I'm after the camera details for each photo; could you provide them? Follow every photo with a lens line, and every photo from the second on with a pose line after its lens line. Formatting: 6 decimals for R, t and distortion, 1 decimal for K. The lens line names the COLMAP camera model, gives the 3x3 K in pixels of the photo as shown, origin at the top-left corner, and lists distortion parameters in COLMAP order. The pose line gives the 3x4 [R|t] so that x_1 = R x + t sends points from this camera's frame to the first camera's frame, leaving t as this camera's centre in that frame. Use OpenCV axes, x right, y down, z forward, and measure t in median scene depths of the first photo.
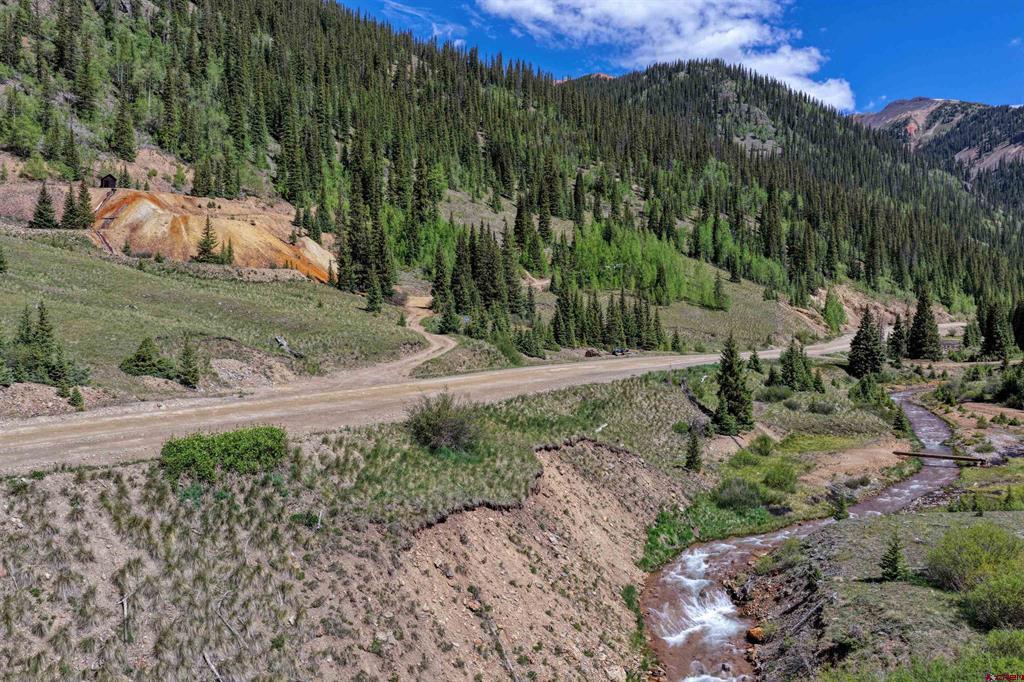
lens RADIAL K [[847.1, 0, 512.0], [0, 847.1, 341.0], [0, 0, 1]] dist [-0.009716, 0.033141]
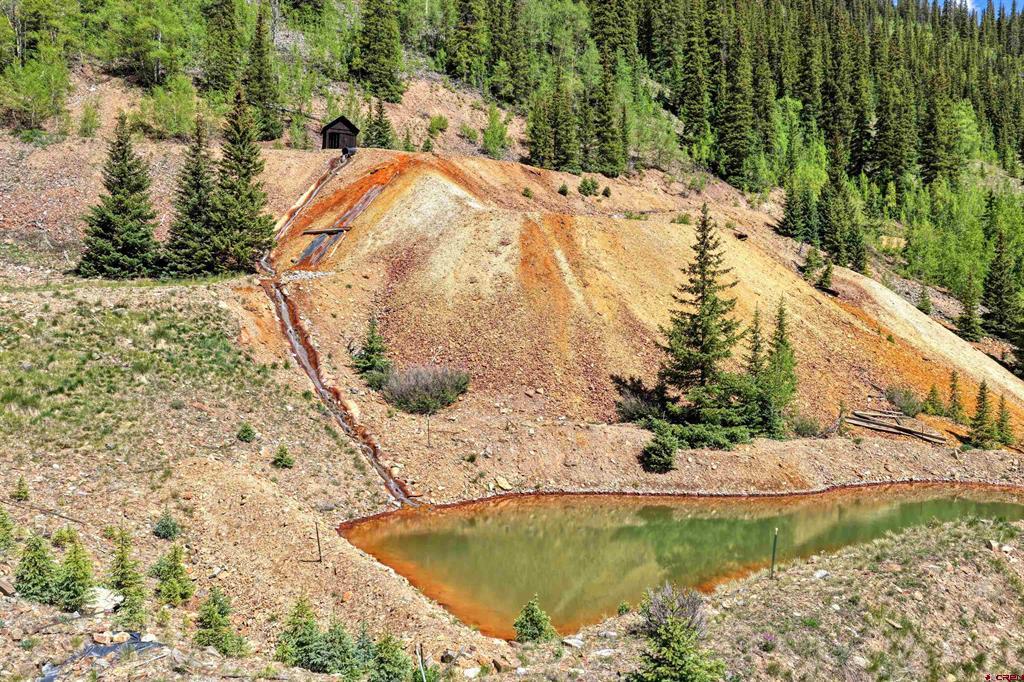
lens RADIAL K [[847.1, 0, 512.0], [0, 847.1, 341.0], [0, 0, 1]] dist [-0.009716, 0.033141]
pose [[0.960238, 0.007342, -0.279086, -0.157536], [-0.007961, 0.999968, -0.001084, -0.051193], [0.279069, 0.003262, 0.960265, 0.351110]]
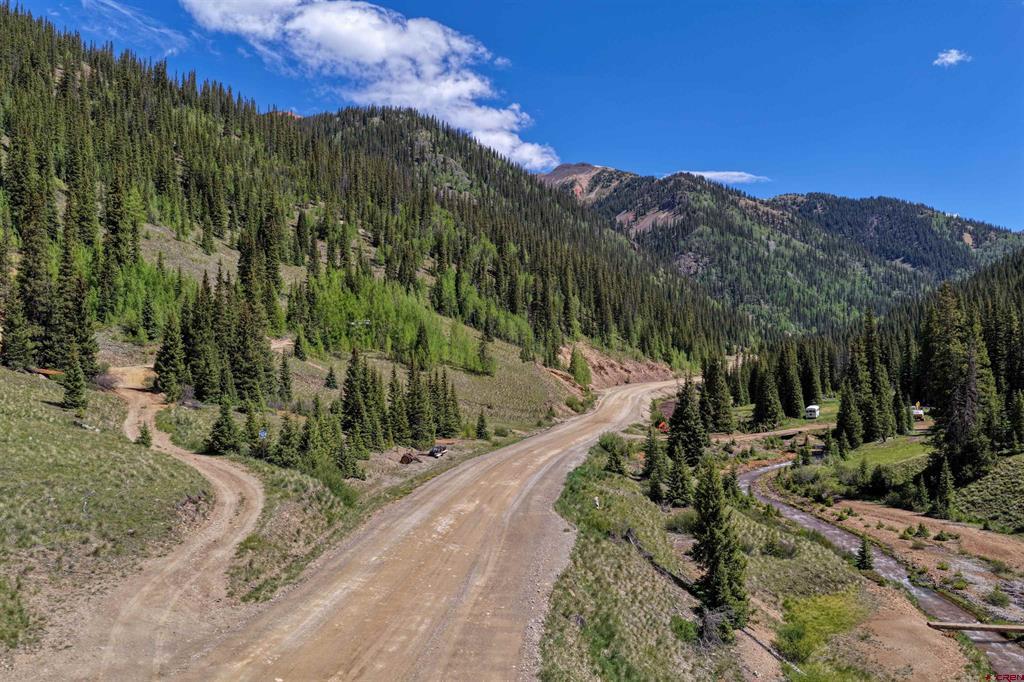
lens RADIAL K [[847.1, 0, 512.0], [0, 847.1, 341.0], [0, 0, 1]] dist [-0.009716, 0.033141]
pose [[0.931832, 0.005322, 0.362851, -0.041116], [0.013276, 0.998723, -0.048740, -0.023136], [-0.362647, 0.050235, 0.930572, 0.131722]]
